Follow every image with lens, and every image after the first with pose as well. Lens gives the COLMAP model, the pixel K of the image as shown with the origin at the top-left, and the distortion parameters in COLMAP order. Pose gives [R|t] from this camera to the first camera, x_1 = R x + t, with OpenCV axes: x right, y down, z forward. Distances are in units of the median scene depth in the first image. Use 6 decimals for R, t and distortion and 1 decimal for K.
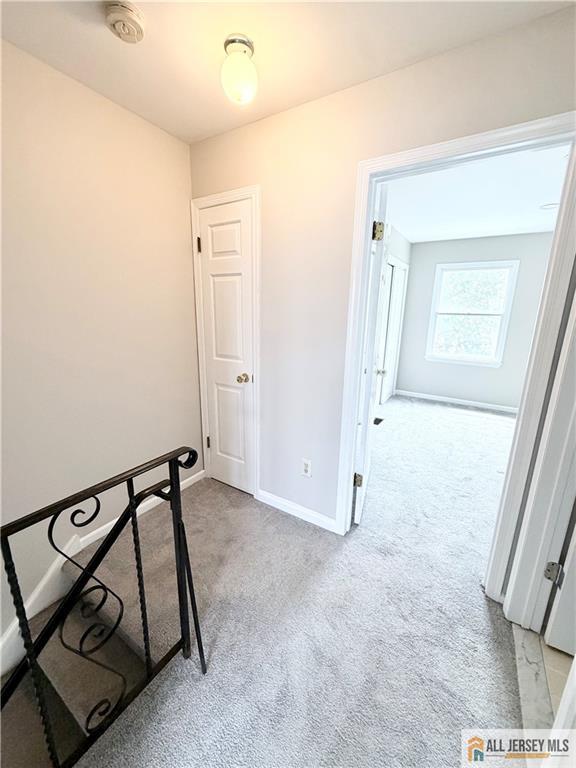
lens RADIAL K [[307.3, 0, 285.0], [0, 307.3, 383.4], [0, 0, 1]] dist [0.000808, 0.000156]
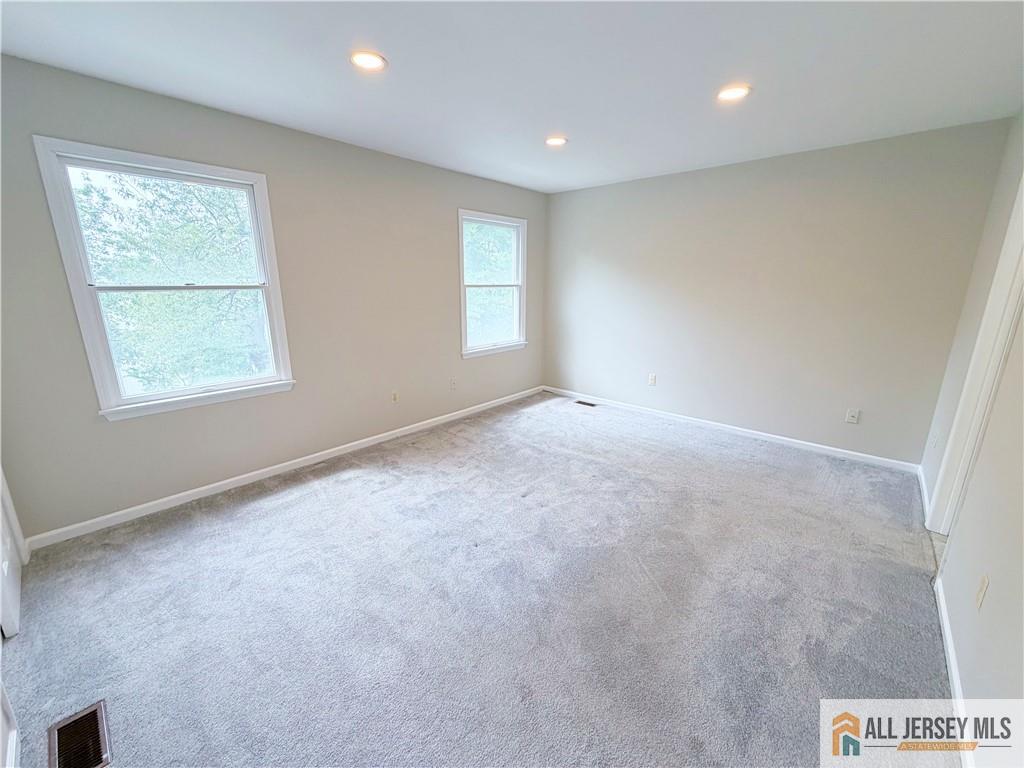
lens RADIAL K [[403.8, 0, 496.6], [0, 403.8, 382.0], [0, 0, 1]] dist [0.000576, 0.000107]
pose [[0.170001, -0.252287, 0.952602, 0.113231], [0.234397, 0.949282, 0.209577, -0.121699], [-0.957161, 0.187658, 0.220514, 0.510232]]
